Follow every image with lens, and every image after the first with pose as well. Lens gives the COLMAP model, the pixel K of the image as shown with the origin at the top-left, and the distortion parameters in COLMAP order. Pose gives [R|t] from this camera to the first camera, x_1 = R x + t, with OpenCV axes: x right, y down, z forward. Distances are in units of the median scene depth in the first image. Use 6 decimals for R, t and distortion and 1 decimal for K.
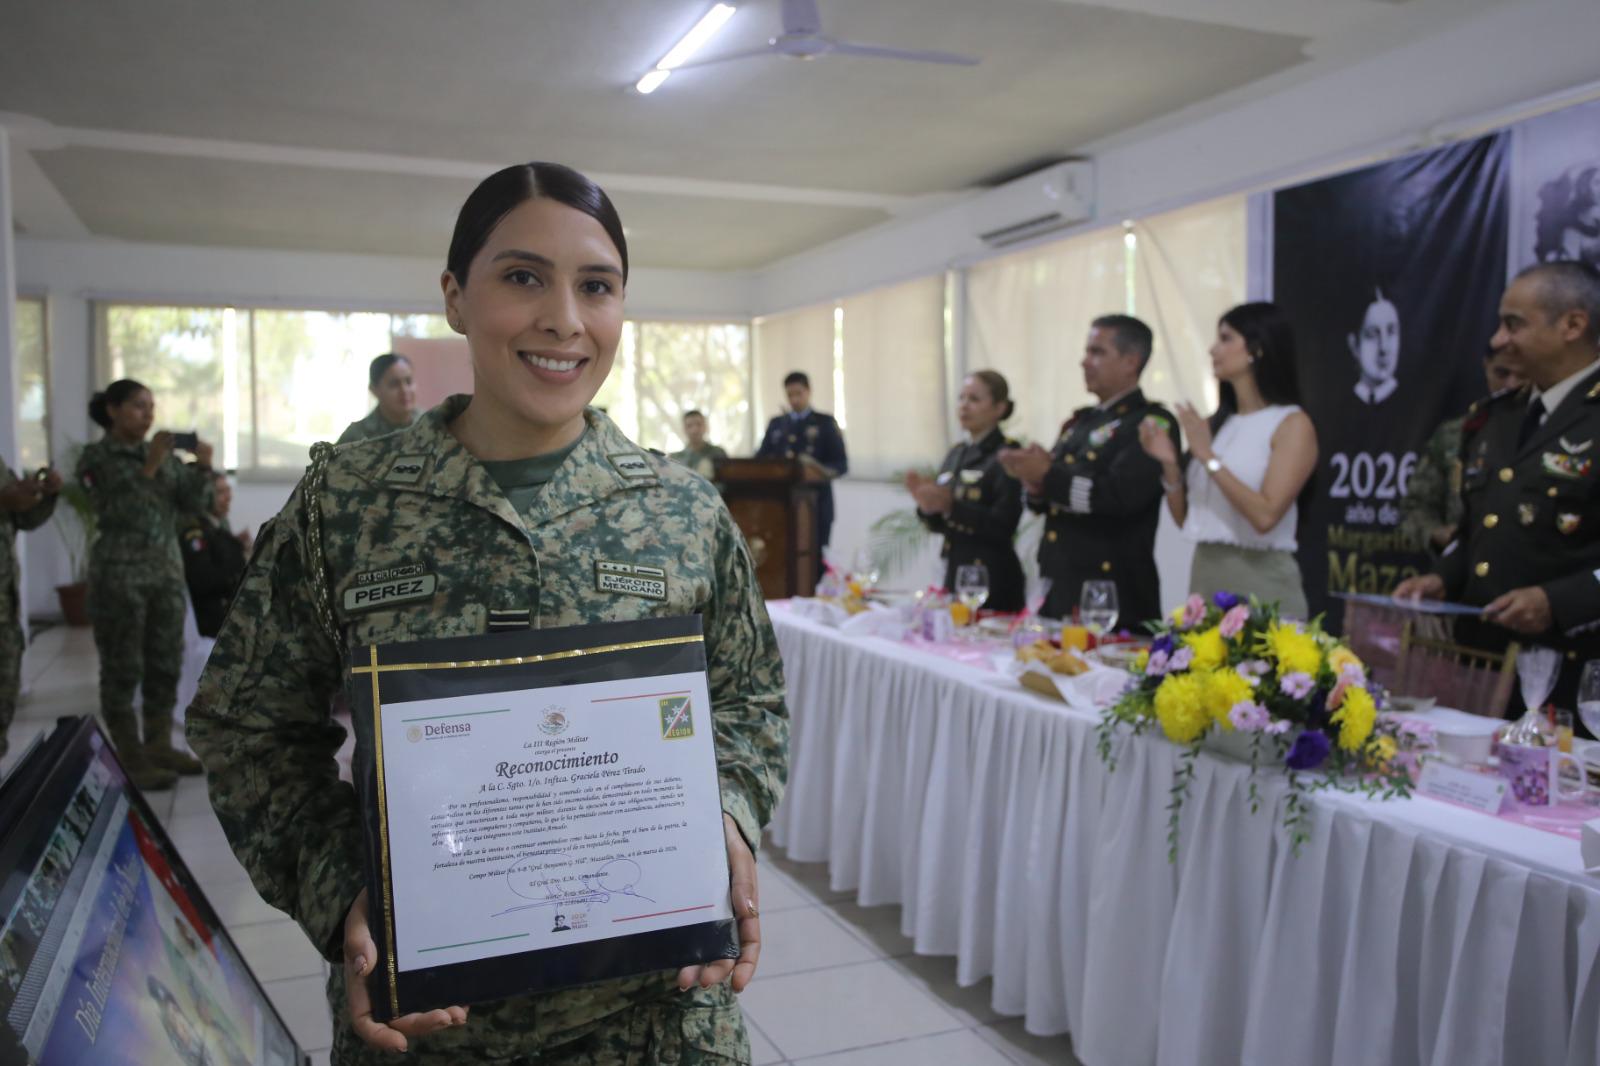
lens RADIAL K [[1325.0, 0, 800.0], [0, 1325.0, 533.0], [0, 0, 1]] dist [-0.032558, 0.081003]
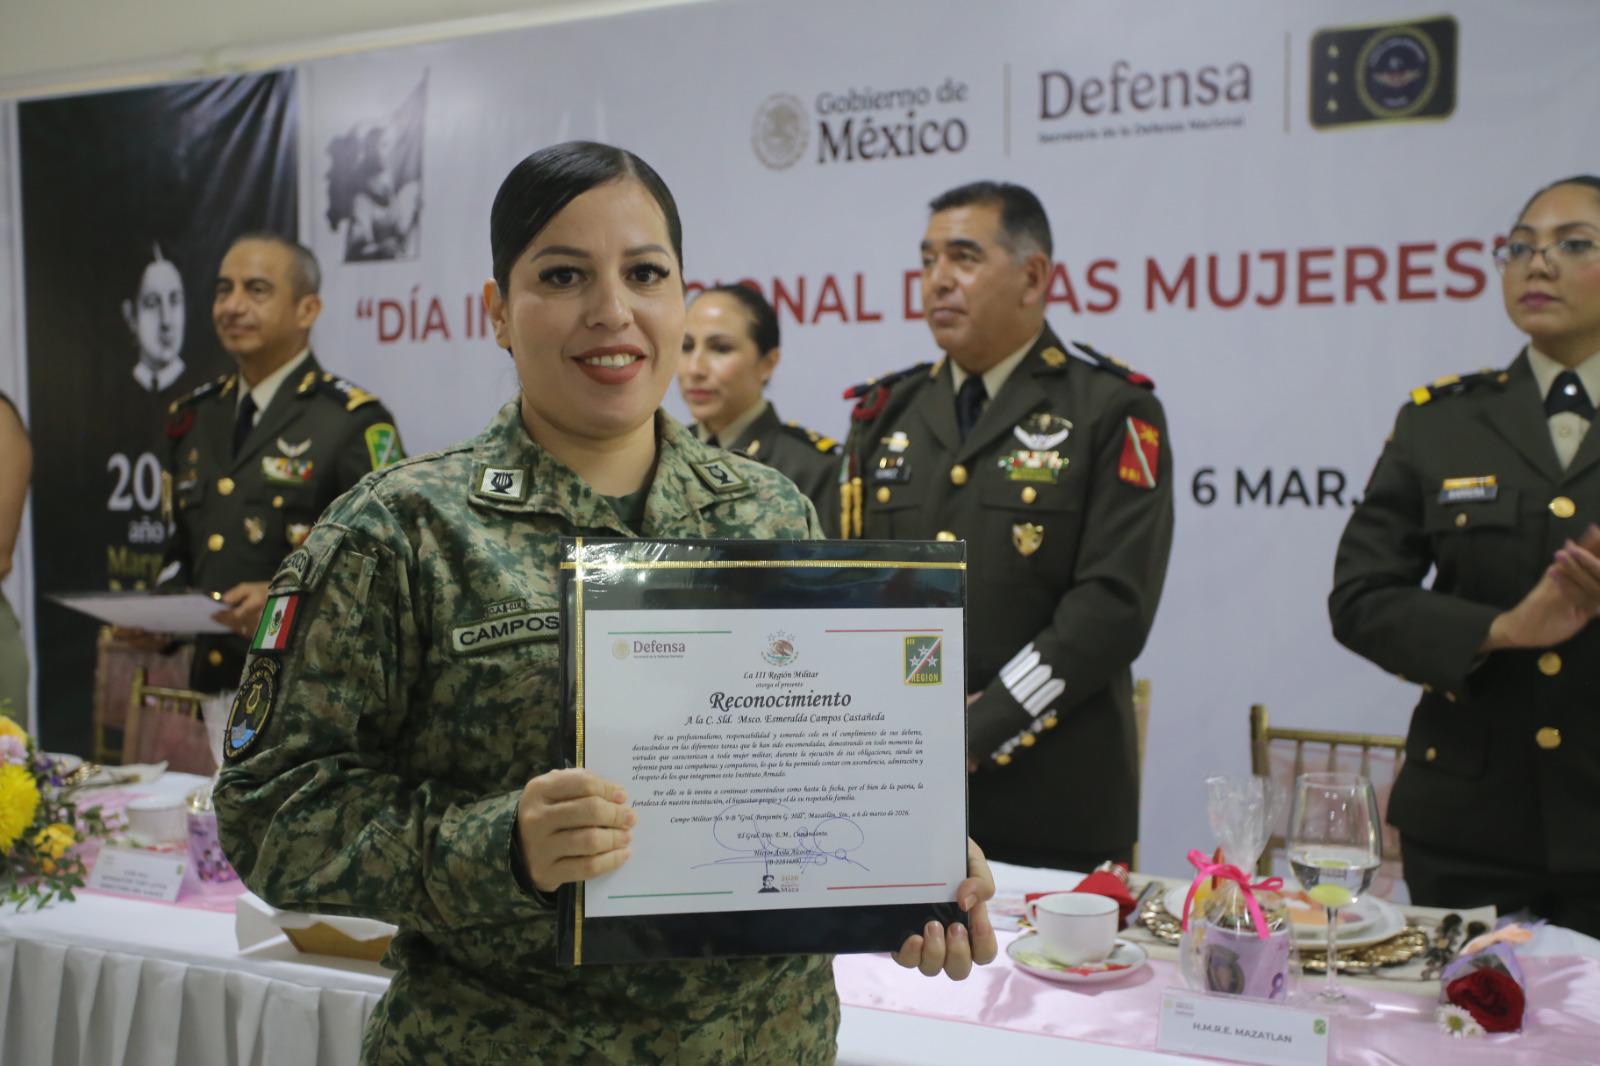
lens RADIAL K [[1717.5, 0, 803.1], [0, 1717.5, 527.5], [0, 0, 1]] dist [0.003371, 0.148656]
pose [[0.754331, -0.028425, 0.655879, 0.113414], [0.038427, 0.999261, -0.000889, -0.002218], [-0.655369, 0.025875, 0.754866, -0.059420]]
